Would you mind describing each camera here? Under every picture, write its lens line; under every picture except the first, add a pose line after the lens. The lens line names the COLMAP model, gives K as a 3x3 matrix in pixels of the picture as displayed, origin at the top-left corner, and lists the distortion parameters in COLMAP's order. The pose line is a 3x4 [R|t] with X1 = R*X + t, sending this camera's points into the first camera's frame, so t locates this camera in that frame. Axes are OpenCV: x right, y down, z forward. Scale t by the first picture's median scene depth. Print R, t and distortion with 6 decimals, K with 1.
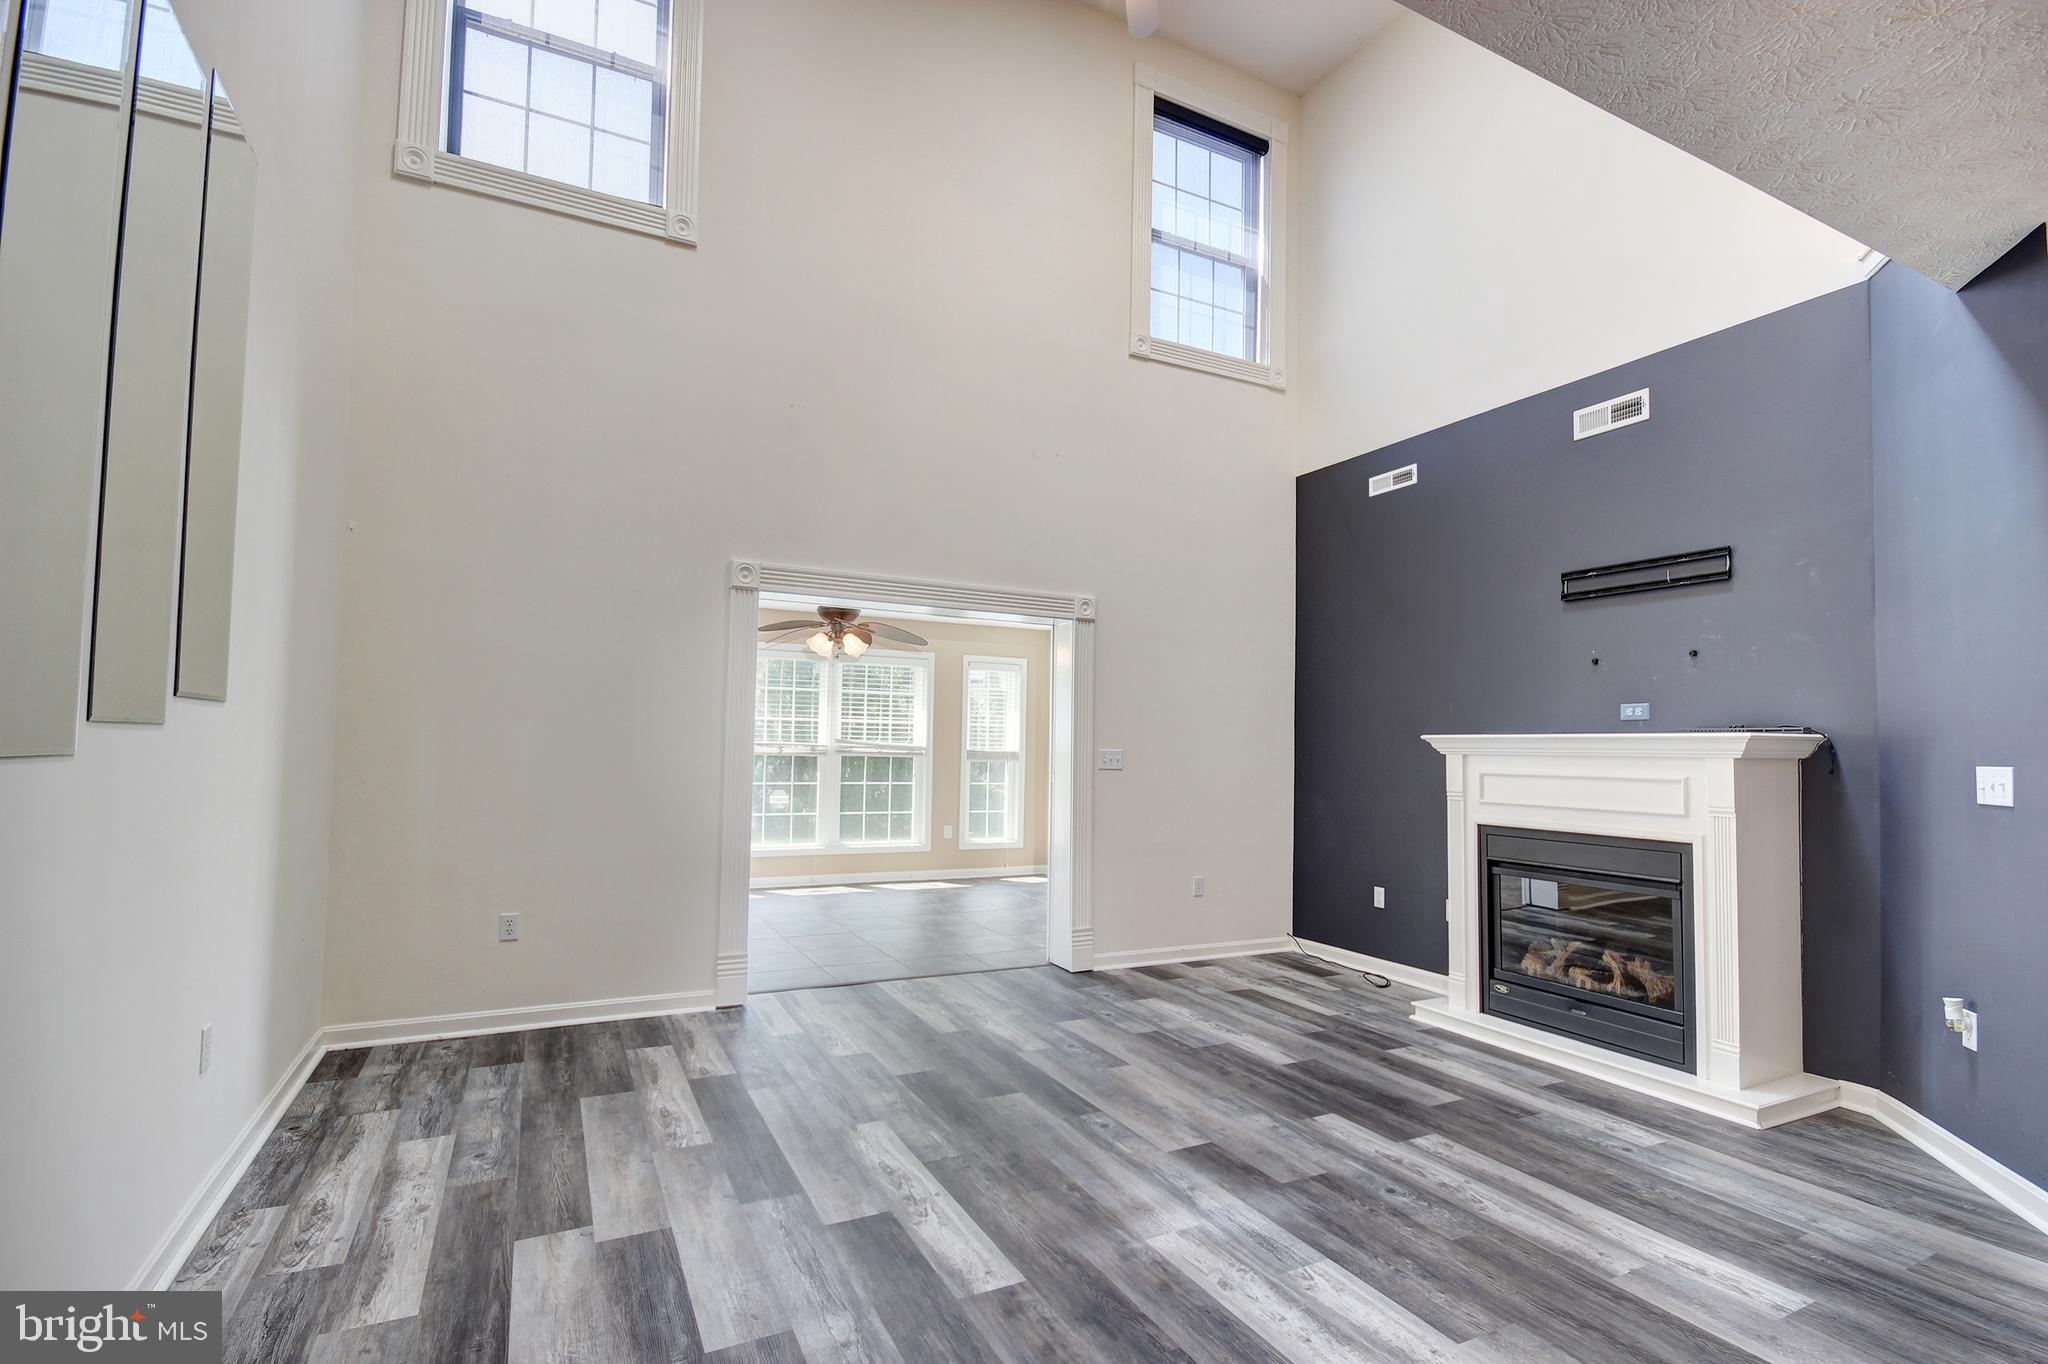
lens RADIAL K [[945.8, 0, 1023.8], [0, 945.8, 720.2], [0, 0, 1]] dist [-0.001691, -0.000242]
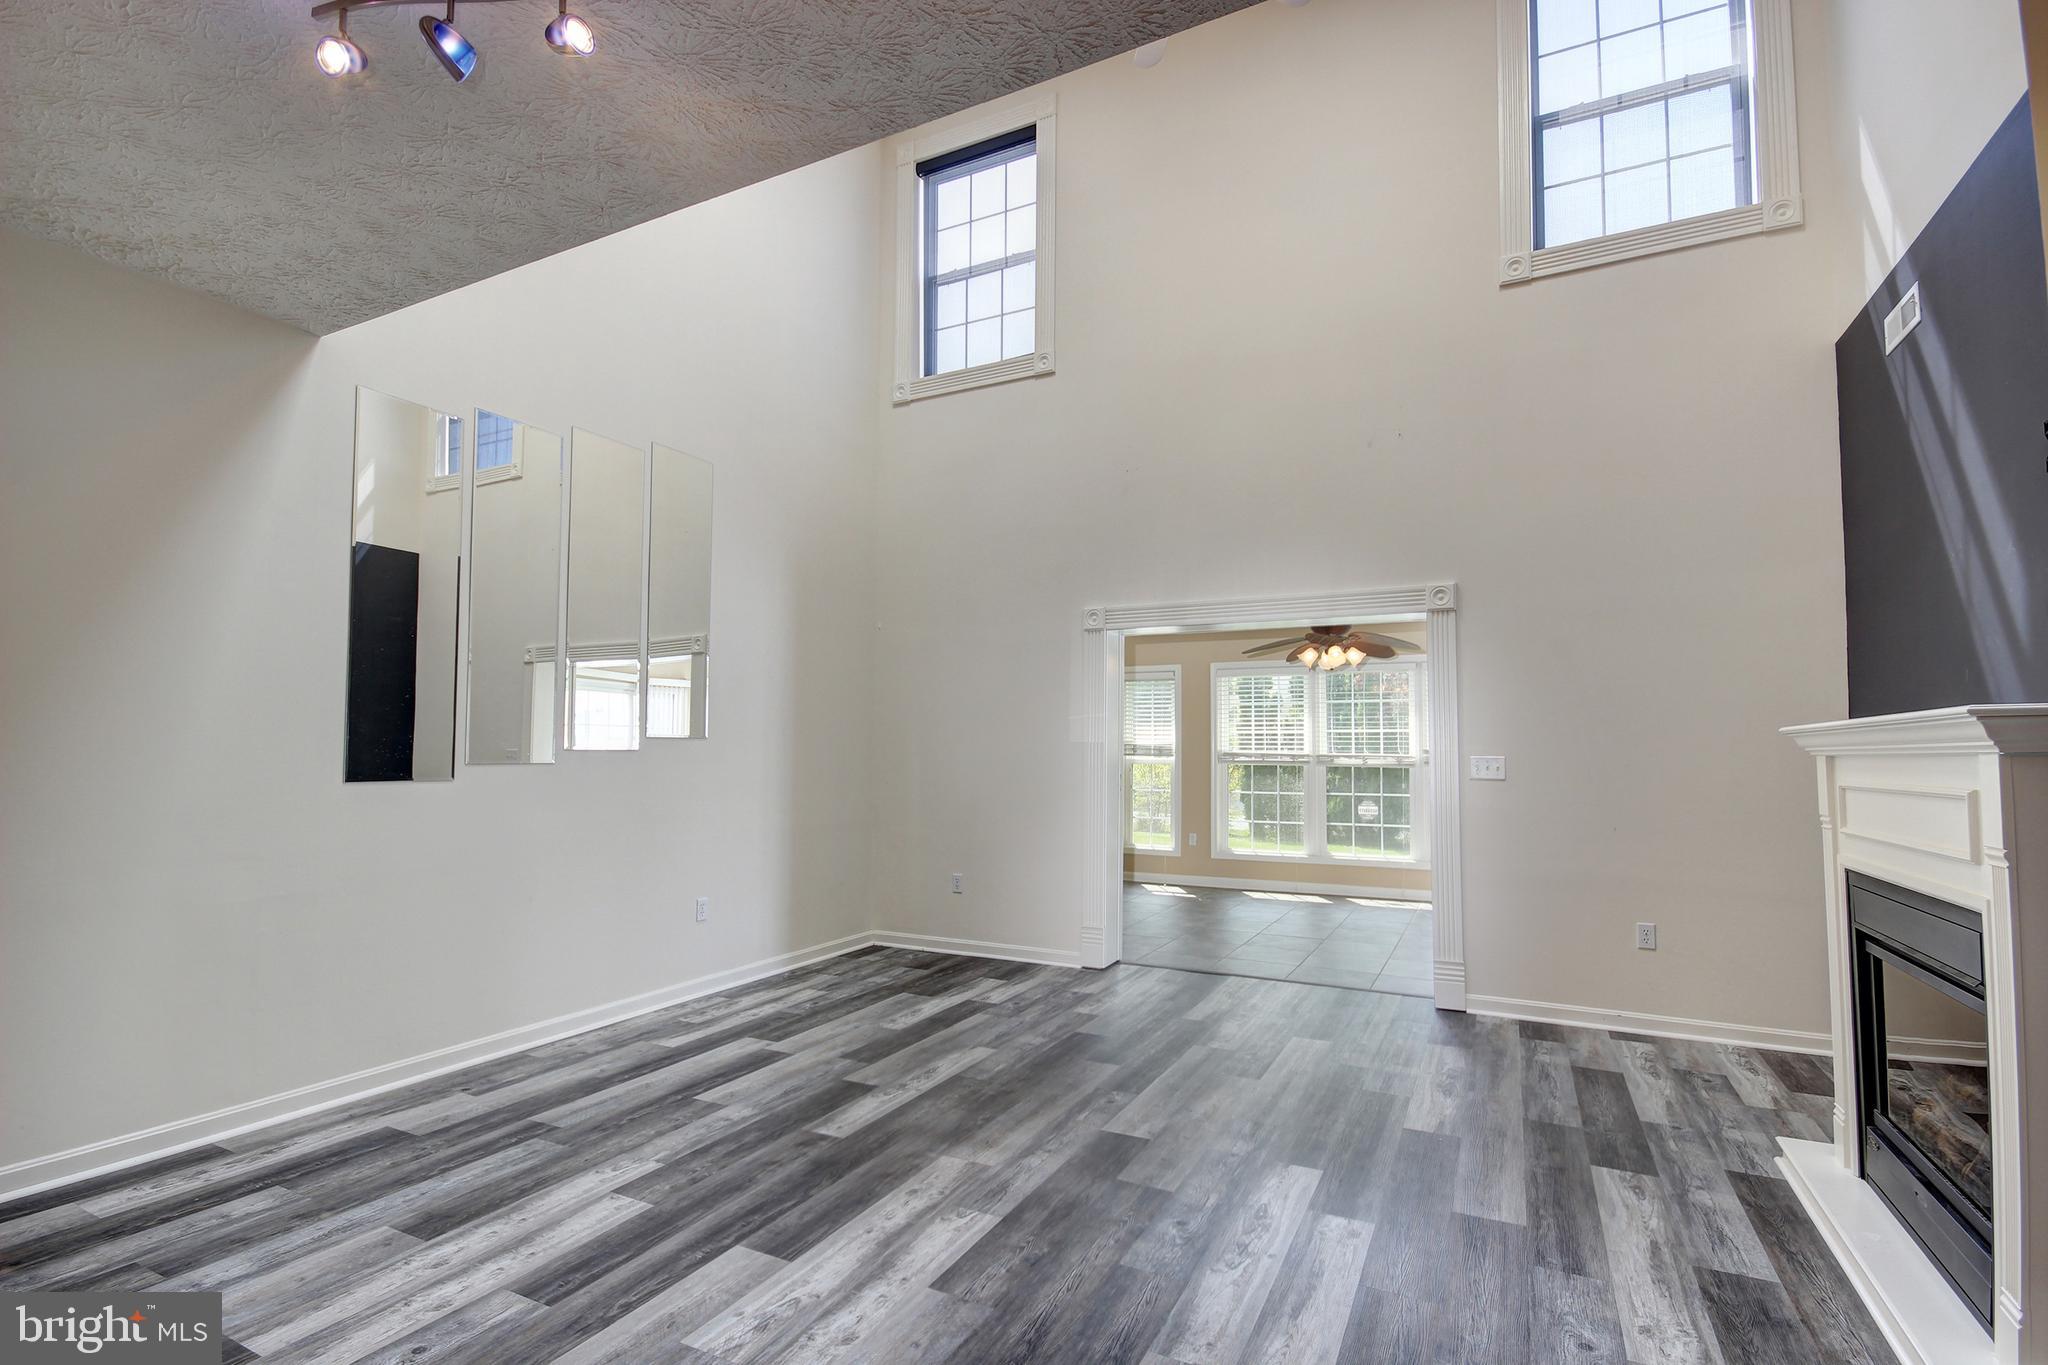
lens RADIAL K [[945.8, 0, 1023.8], [0, 945.8, 720.7], [0, 0, 1]] dist [-0.001691, -0.000242]
pose [[0.590081, -0.044425, -0.806121, 0.737069], [0.031694, 0.998990, -0.031854, 0.017605], [0.806722, -0.006753, 0.590893, 0.223027]]
